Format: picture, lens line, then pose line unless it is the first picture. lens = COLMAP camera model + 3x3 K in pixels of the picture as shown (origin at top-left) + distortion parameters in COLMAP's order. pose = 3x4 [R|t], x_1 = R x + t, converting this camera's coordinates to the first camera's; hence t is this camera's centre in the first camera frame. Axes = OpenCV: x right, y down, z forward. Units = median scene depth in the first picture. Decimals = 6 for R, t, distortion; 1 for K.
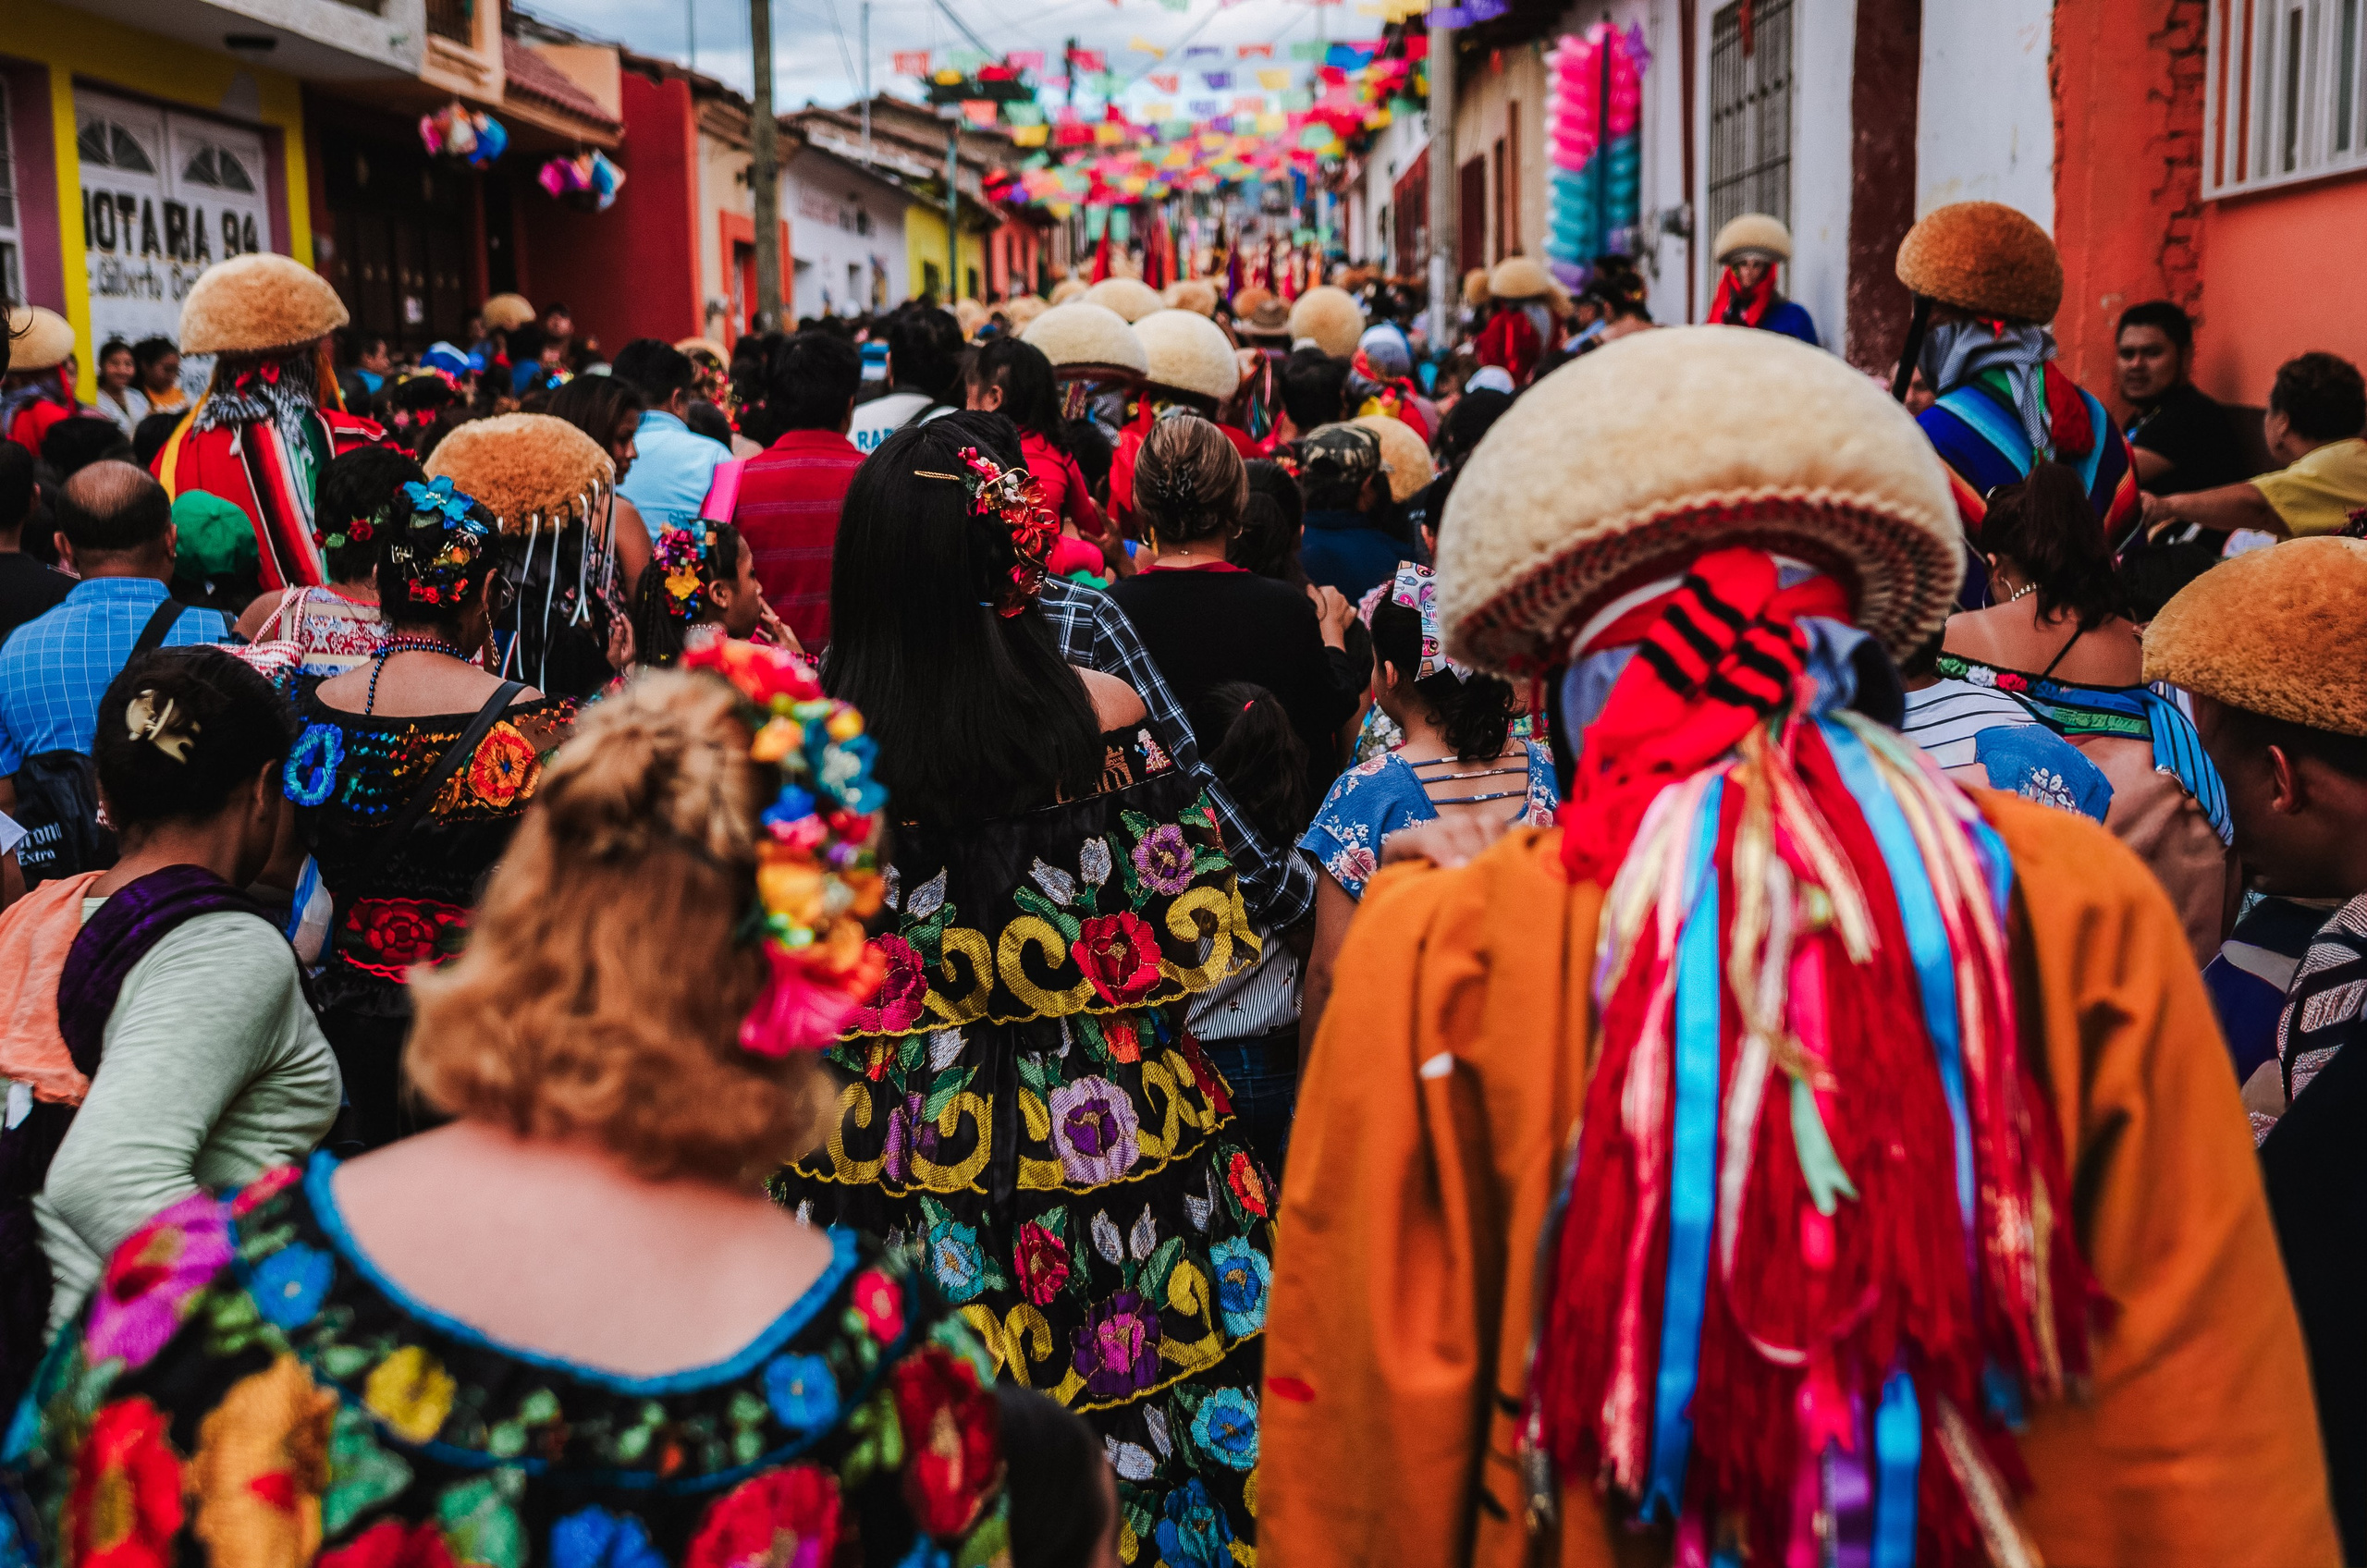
lens RADIAL K [[2479.2, 0, 1183.5], [0, 2479.2, 784.0], [0, 0, 1]] dist [0.002992, -0.023181]
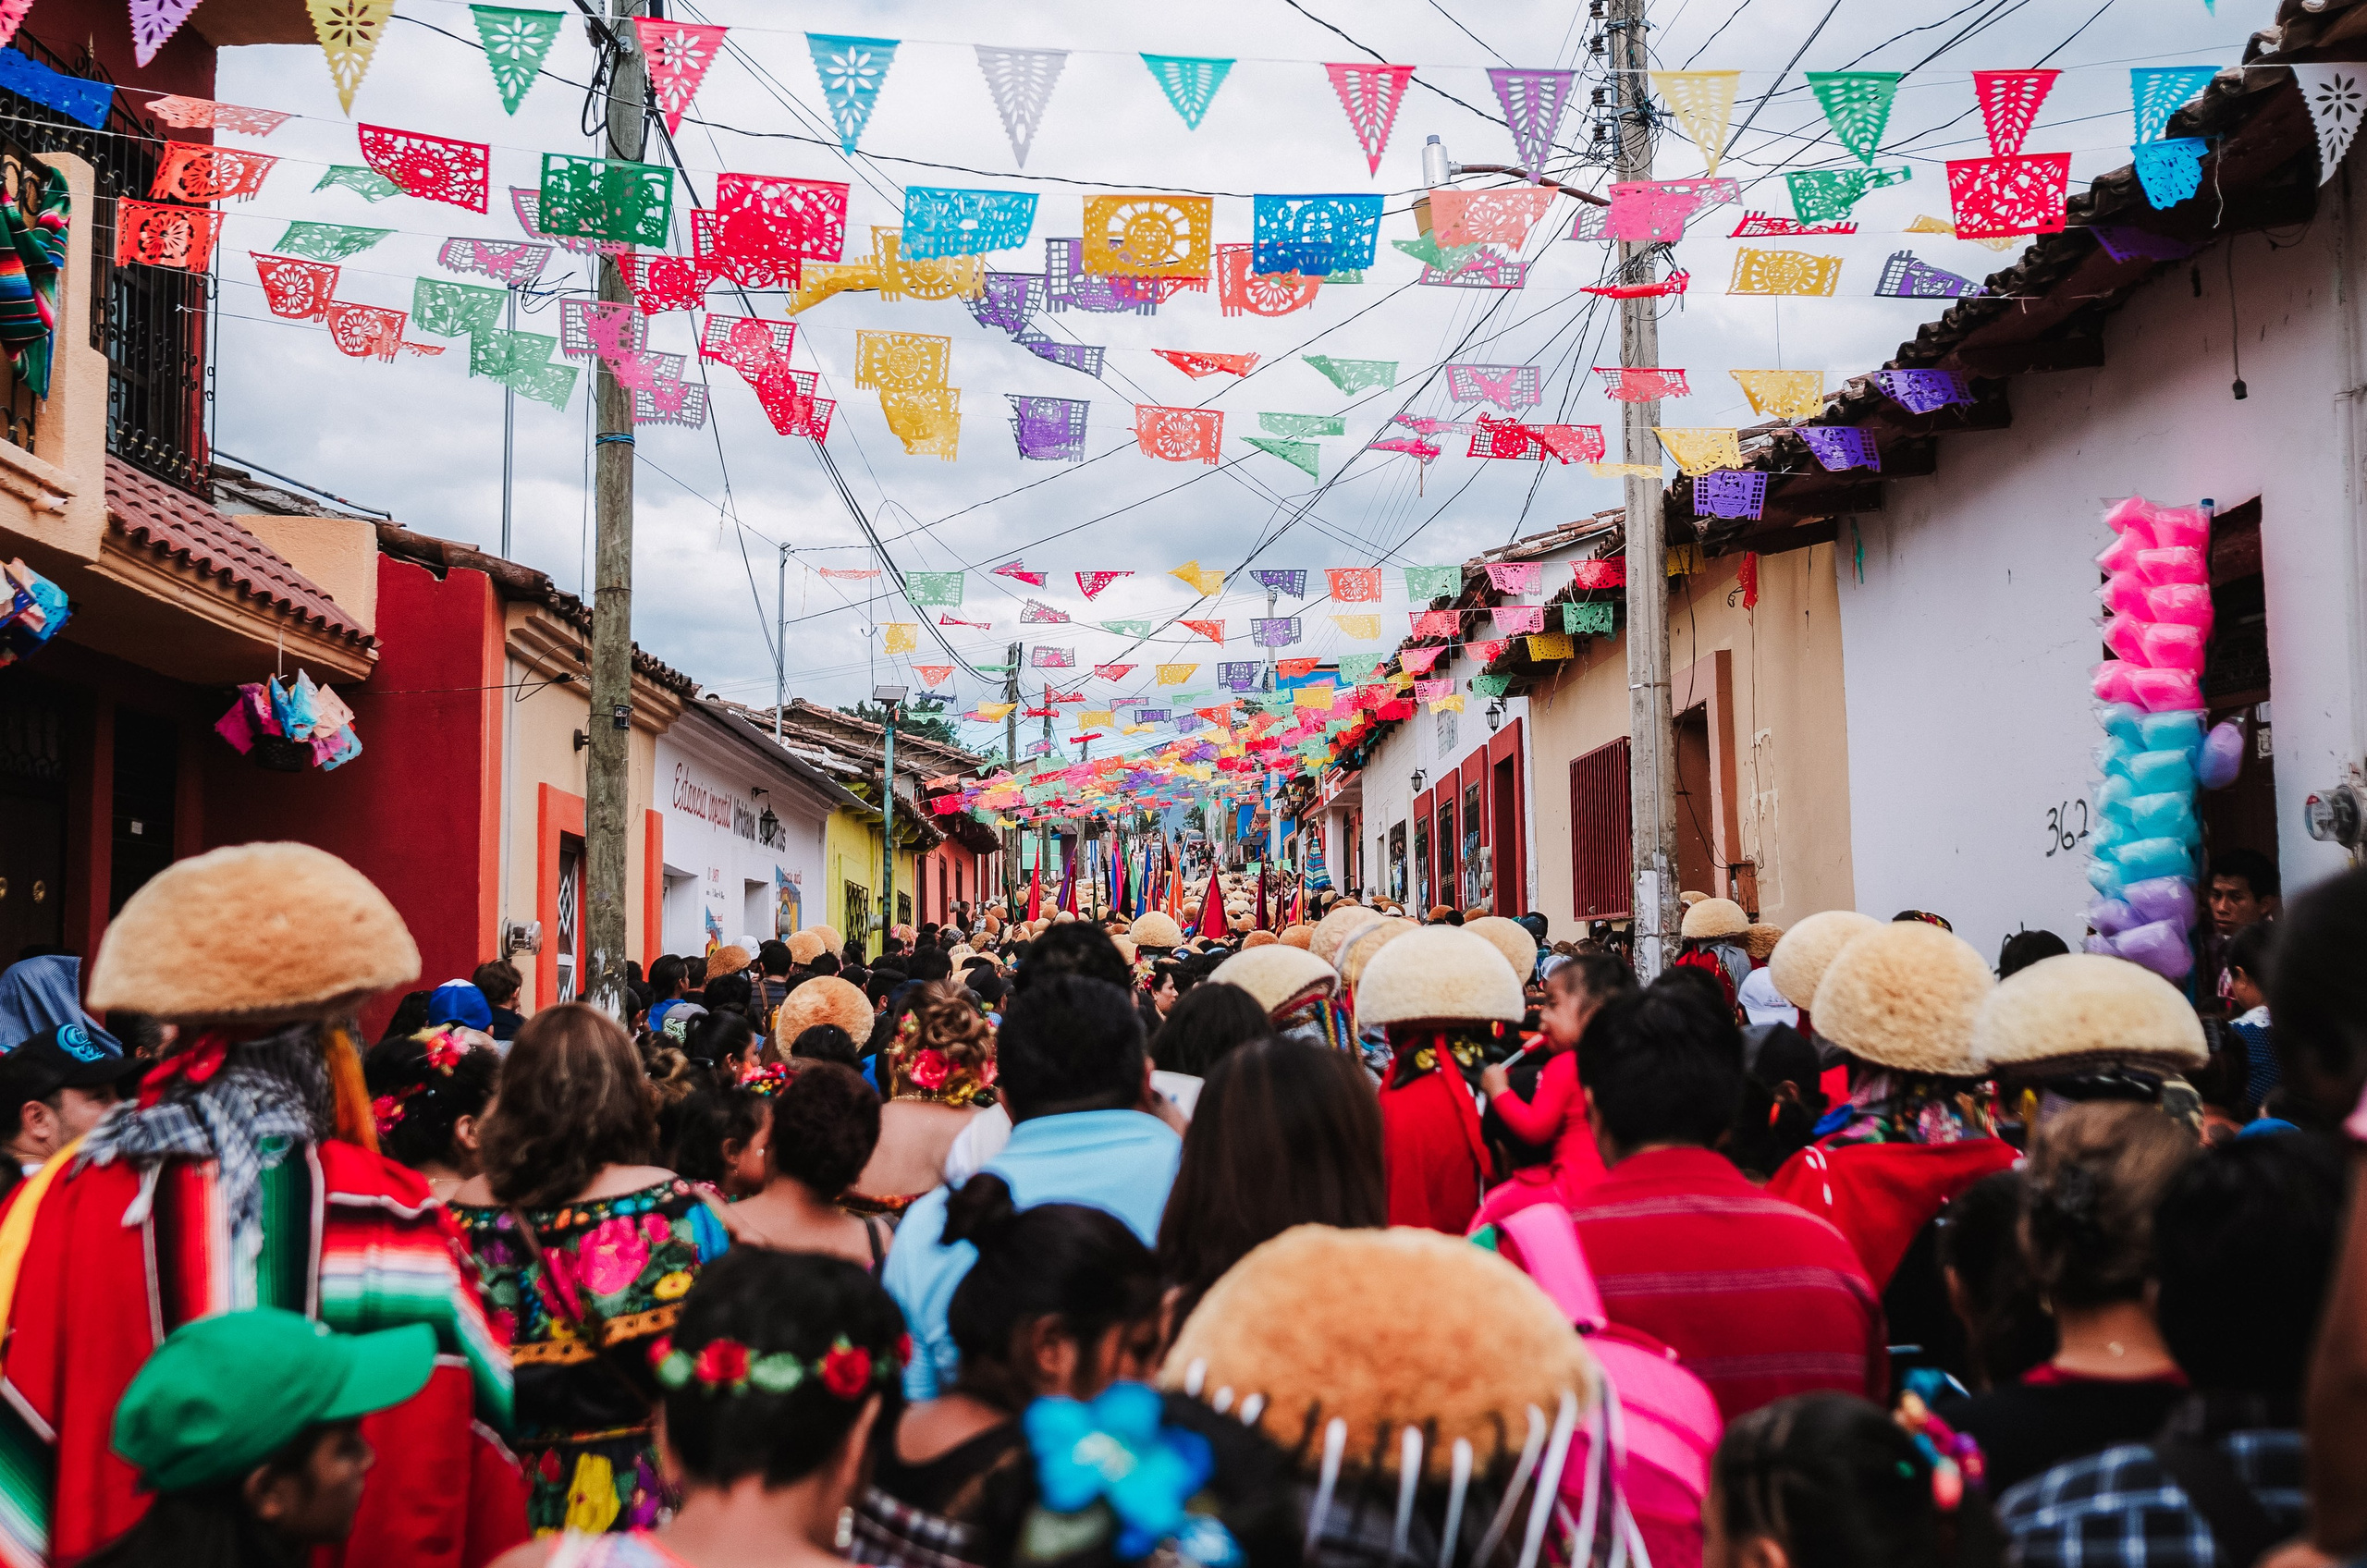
lens RADIAL K [[2479.2, 0, 1183.5], [0, 2479.2, 784.0], [0, 0, 1]] dist [0.002992, -0.023181]
pose [[0.999185, 0.009007, 0.039359, -0.046636], [0.001170, 0.967929, -0.251221, -0.070424], [-0.040359, 0.251062, 0.967129, 0.365519]]
